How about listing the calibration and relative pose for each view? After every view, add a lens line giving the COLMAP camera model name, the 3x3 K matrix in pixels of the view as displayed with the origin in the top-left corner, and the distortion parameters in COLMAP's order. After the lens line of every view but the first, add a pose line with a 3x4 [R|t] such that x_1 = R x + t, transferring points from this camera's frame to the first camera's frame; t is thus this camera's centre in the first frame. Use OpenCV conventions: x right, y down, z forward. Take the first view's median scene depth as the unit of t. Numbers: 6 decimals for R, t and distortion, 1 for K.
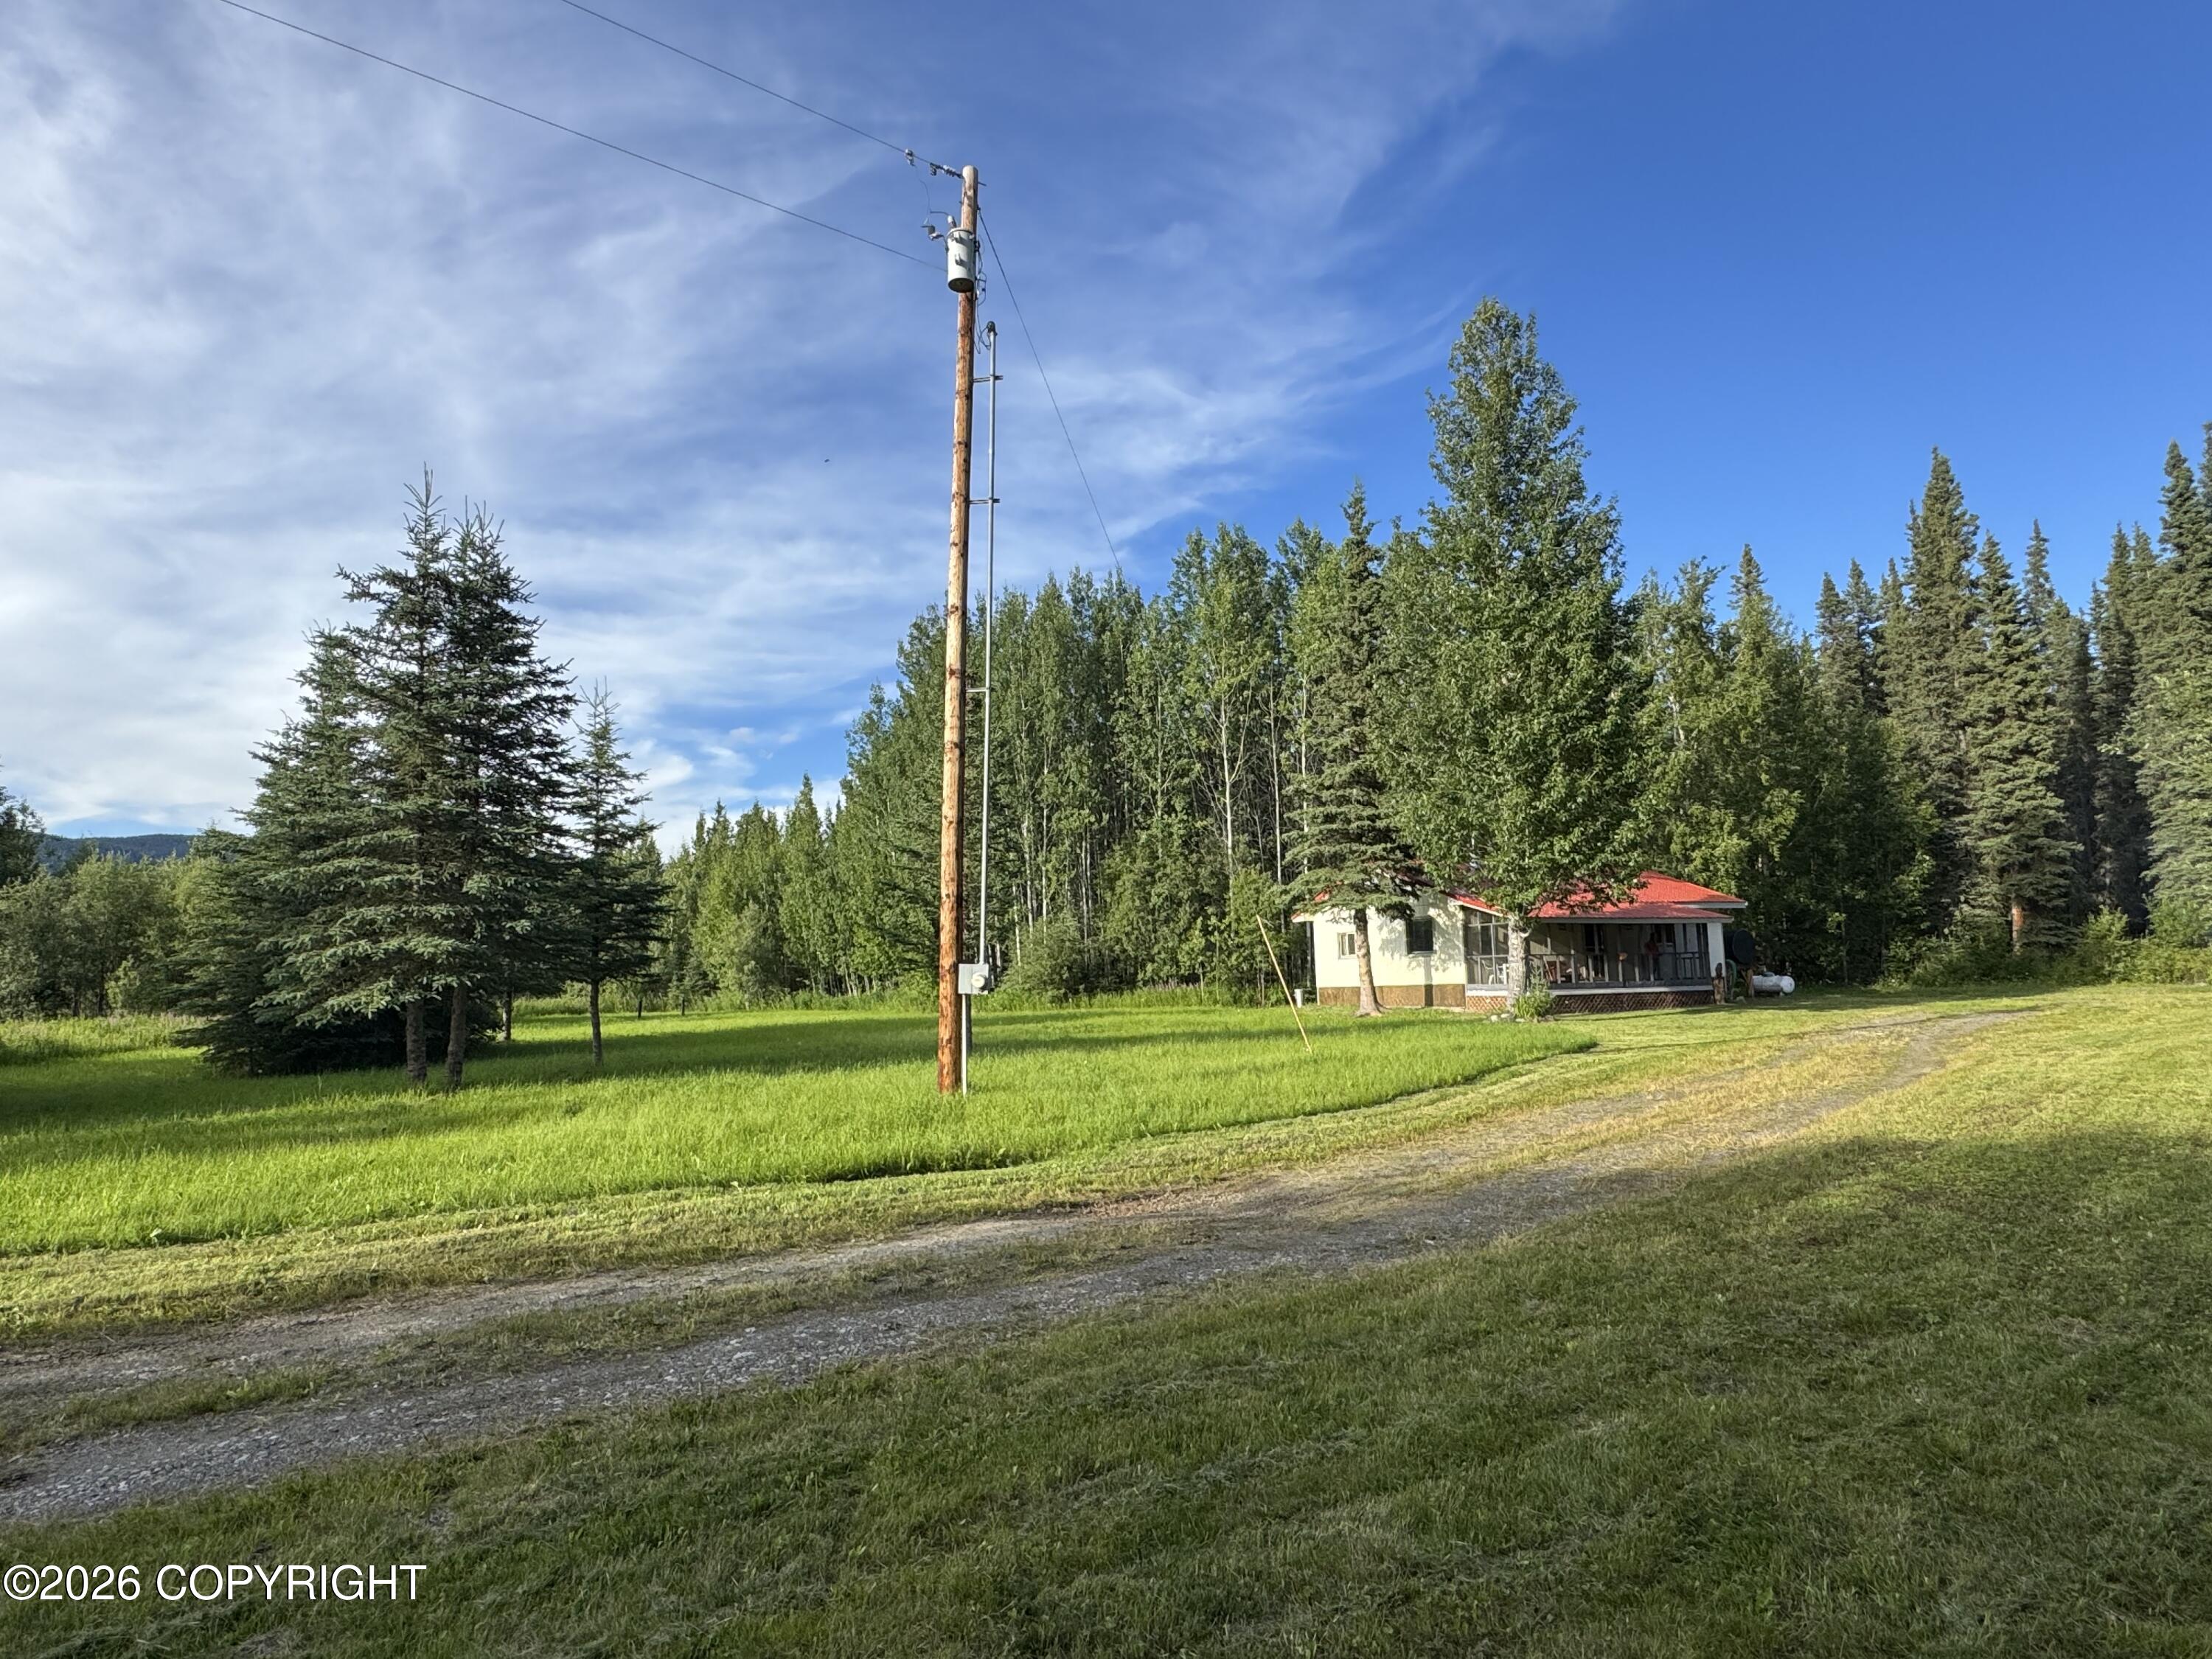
lens RADIAL K [[1221.6, 0, 1106.7], [0, 1221.6, 823.6], [0, 0, 1]] dist [0.000883, 0.000024]
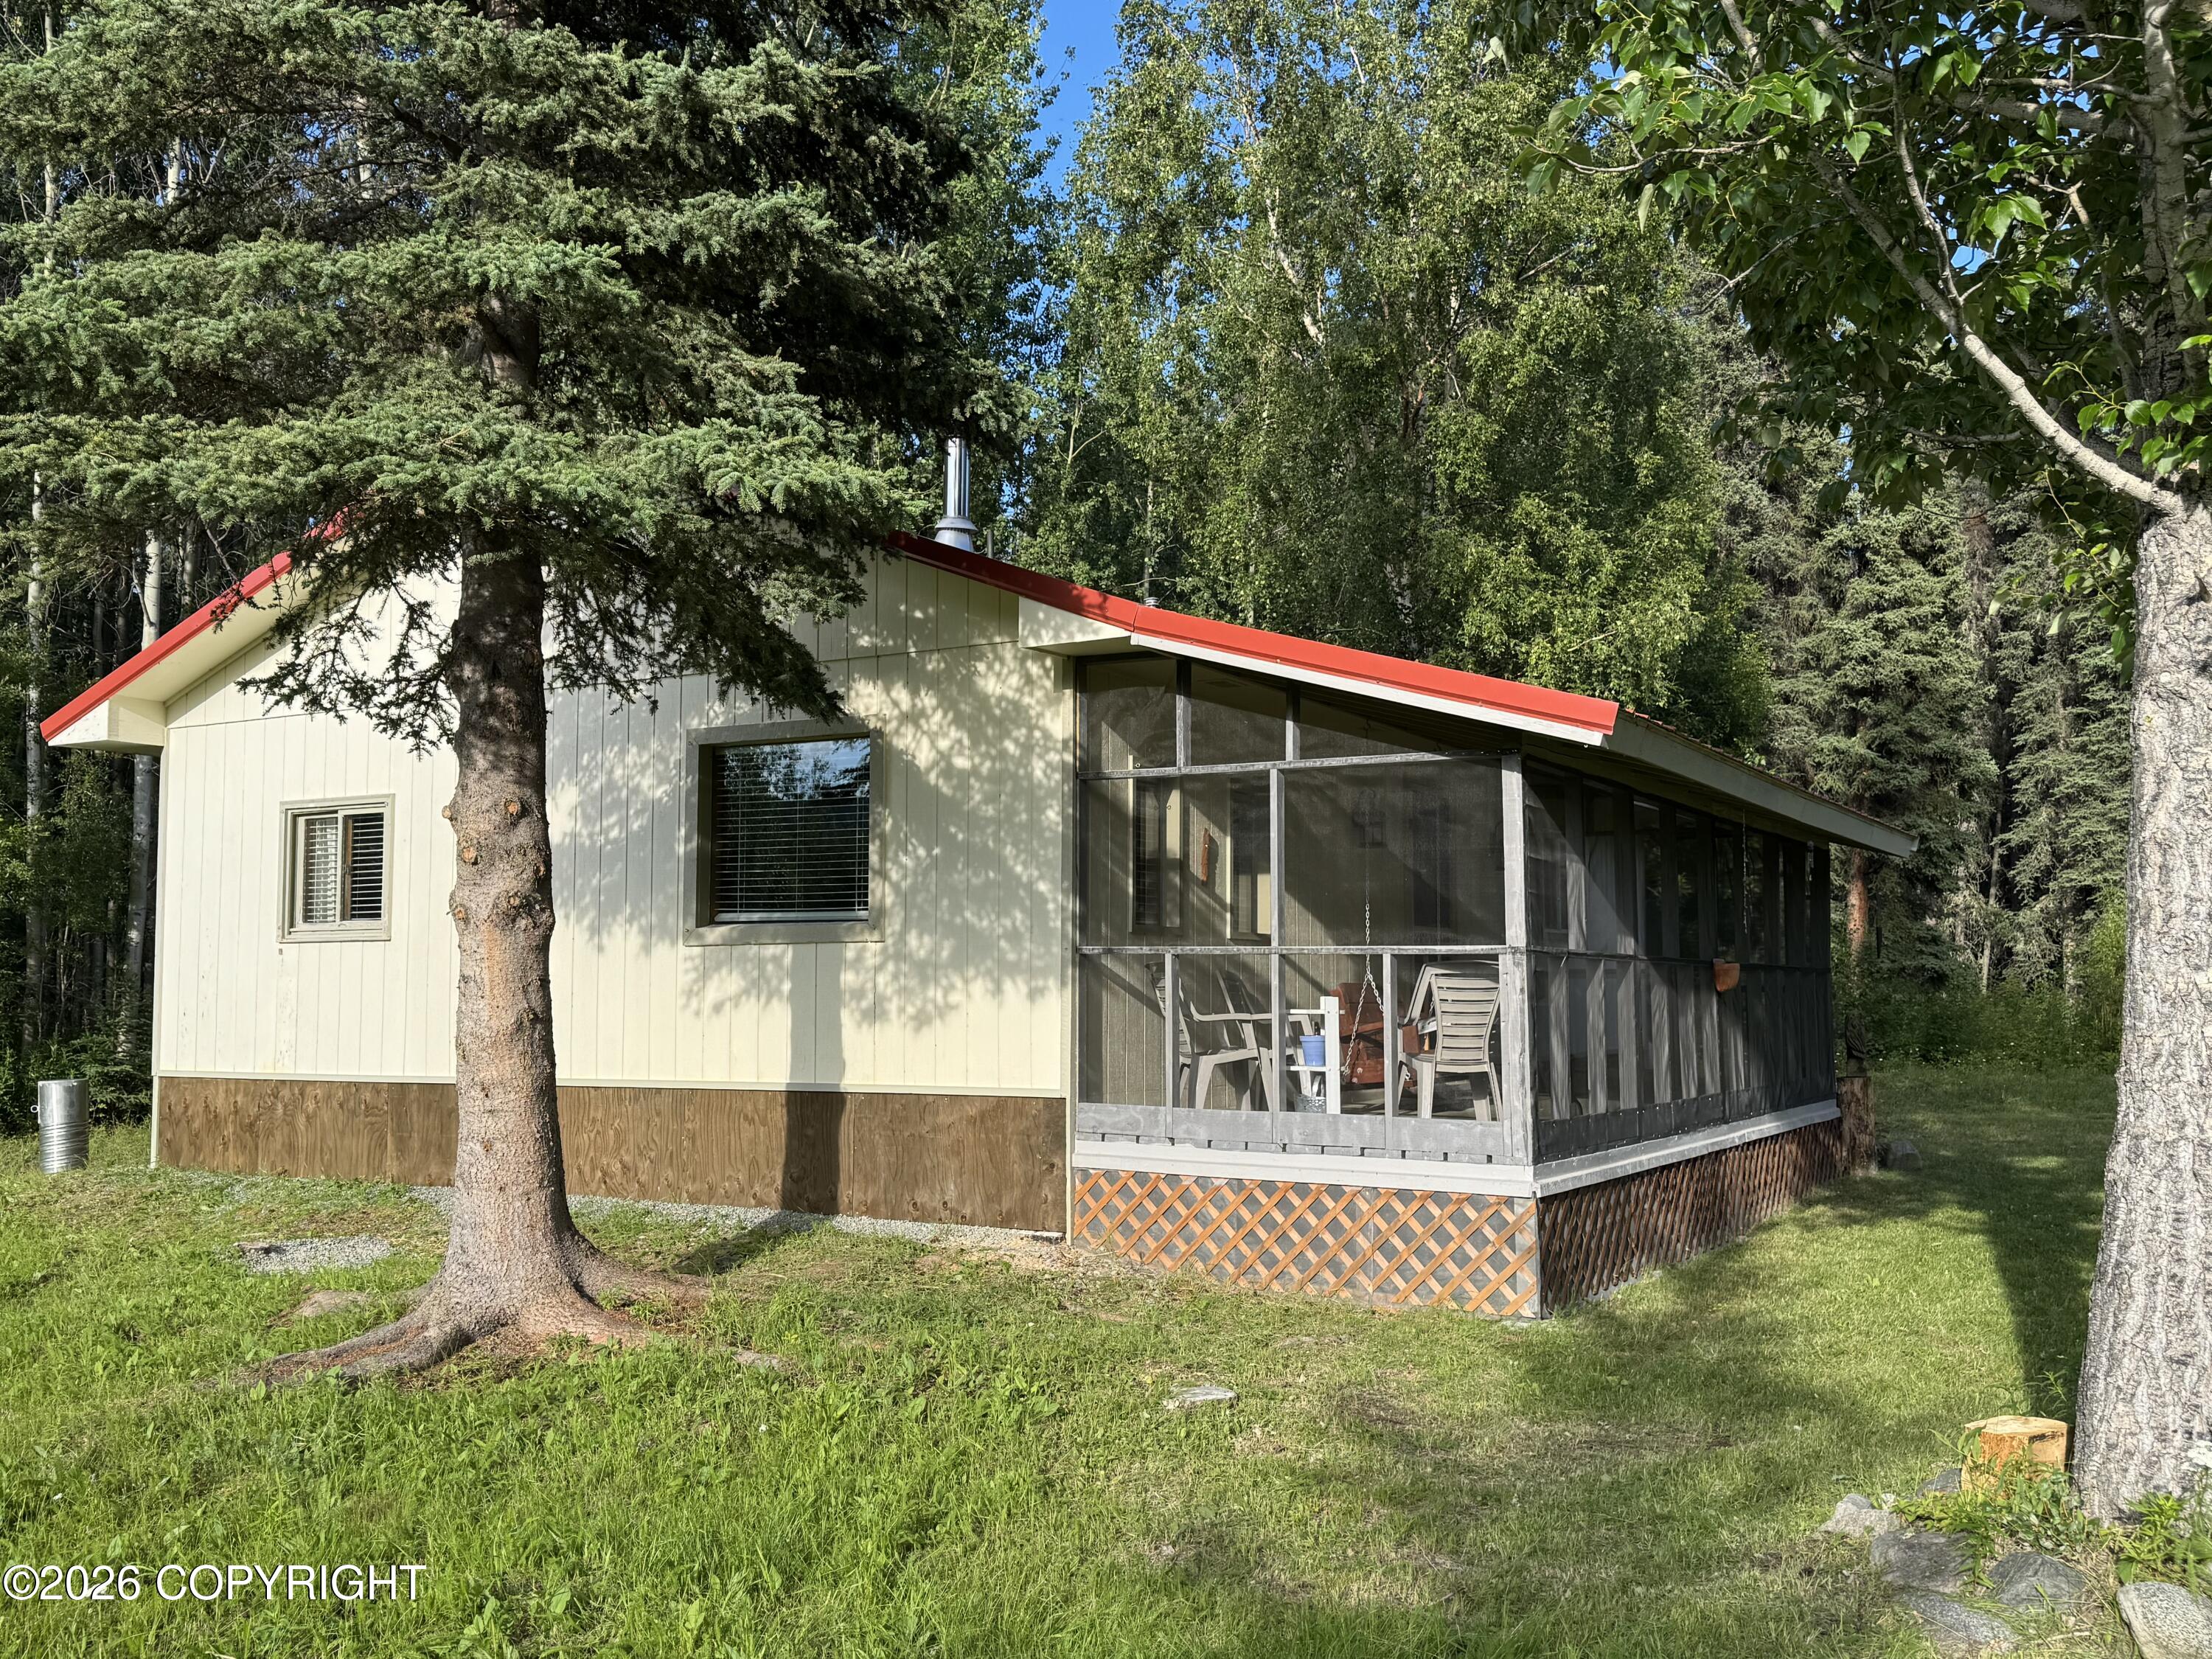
lens RADIAL K [[1963.3, 0, 1112.0], [0, 1963.3, 826.3], [0, 0, 1]] dist [0.019167, 0.005233]
pose [[0.819309, 0.089620, 0.566305, 0.130708], [-0.107559, 0.994197, -0.001723, 0.088588], [-0.563173, -0.059500, 0.824194, 0.740900]]
